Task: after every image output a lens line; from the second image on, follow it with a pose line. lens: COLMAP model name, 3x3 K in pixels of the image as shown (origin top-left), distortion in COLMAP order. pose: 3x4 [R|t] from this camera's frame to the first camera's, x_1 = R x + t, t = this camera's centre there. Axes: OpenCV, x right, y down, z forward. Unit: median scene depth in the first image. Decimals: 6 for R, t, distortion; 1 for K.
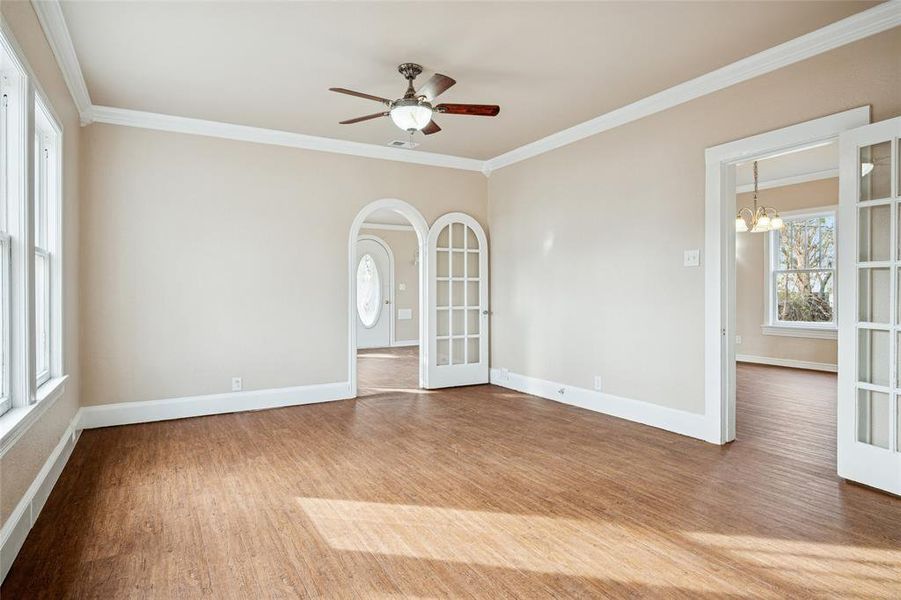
lens RADIAL K [[540.1, 0, 450.0], [0, 540.1, 288.0], [0, 0, 1]] dist [-0.002196, -0.000764]
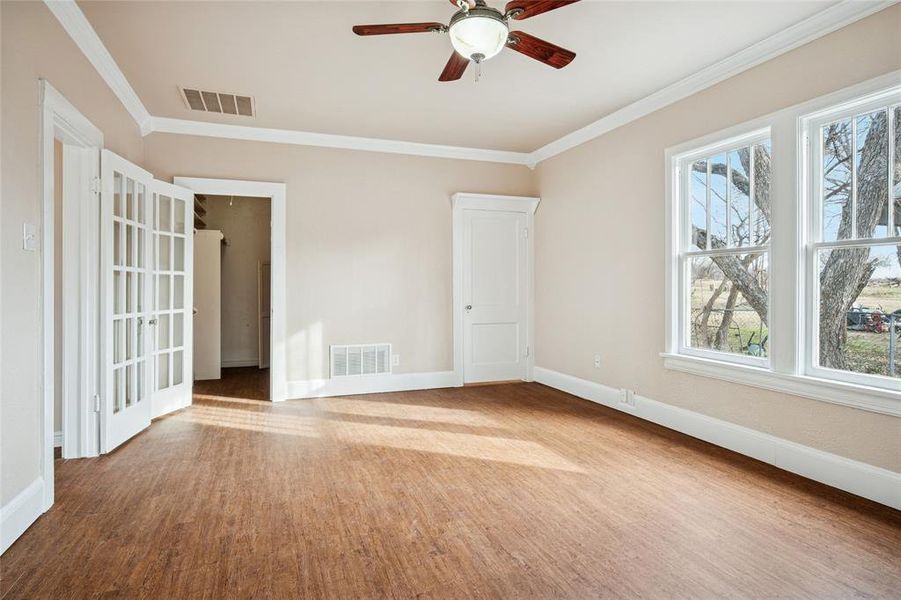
lens RADIAL K [[540.1, 0, 450.0], [0, 540.1, 288.0], [0, 0, 1]] dist [-0.002196, -0.000764]
pose [[-0.986251, 0.005602, 0.165158, -0.180764], [0.005016, 0.999980, -0.003966, 0.010849], [-0.165176, -0.003083, -0.986259, 2.052264]]
